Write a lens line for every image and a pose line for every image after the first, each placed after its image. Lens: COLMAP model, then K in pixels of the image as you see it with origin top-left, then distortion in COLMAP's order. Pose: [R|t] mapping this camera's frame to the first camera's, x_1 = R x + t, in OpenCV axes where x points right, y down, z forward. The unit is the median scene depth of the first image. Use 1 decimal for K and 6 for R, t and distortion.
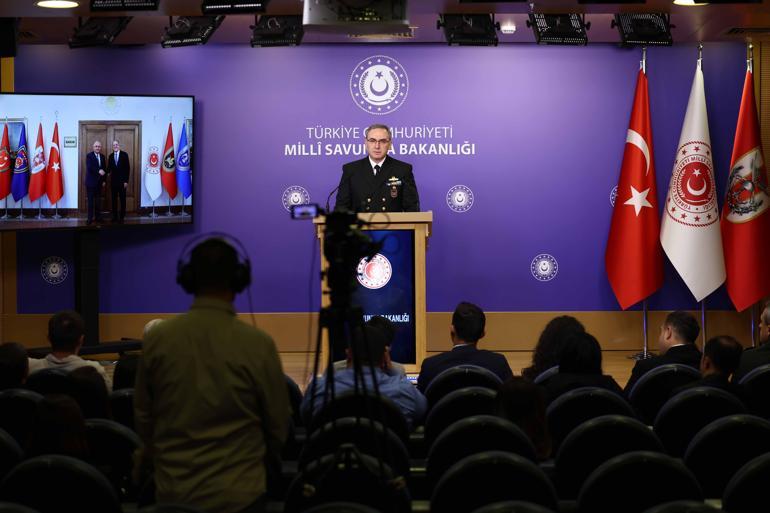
lens RADIAL K [[1838.1, 0, 385.0], [0, 1838.1, 256.5], [0, 0, 1]] dist [-0.368433, 0.391882]
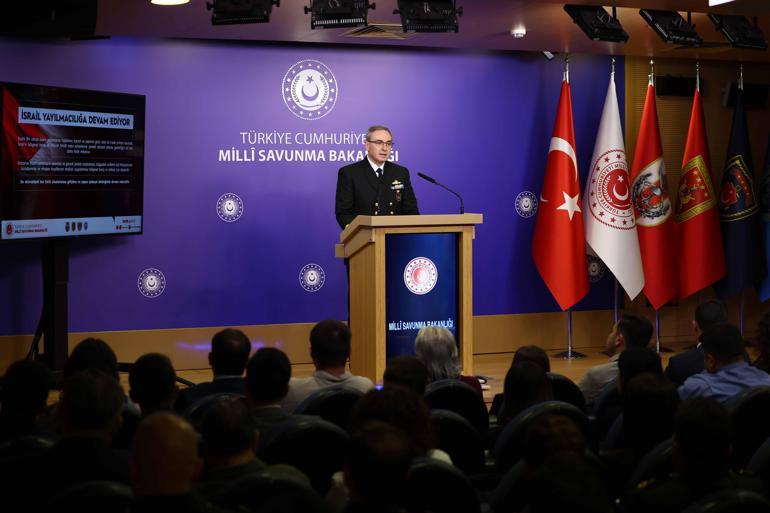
lens RADIAL K [[1608.9, 0, 385.0], [0, 1608.9, 256.5], [0, 0, 1]] dist [-0.440756, -0.046116]
pose [[0.895520, -0.017003, 0.444697, -0.347817], [0.025605, 0.999583, -0.013342, 0.007500], [-0.444285, 0.023335, 0.895582, 0.221715]]
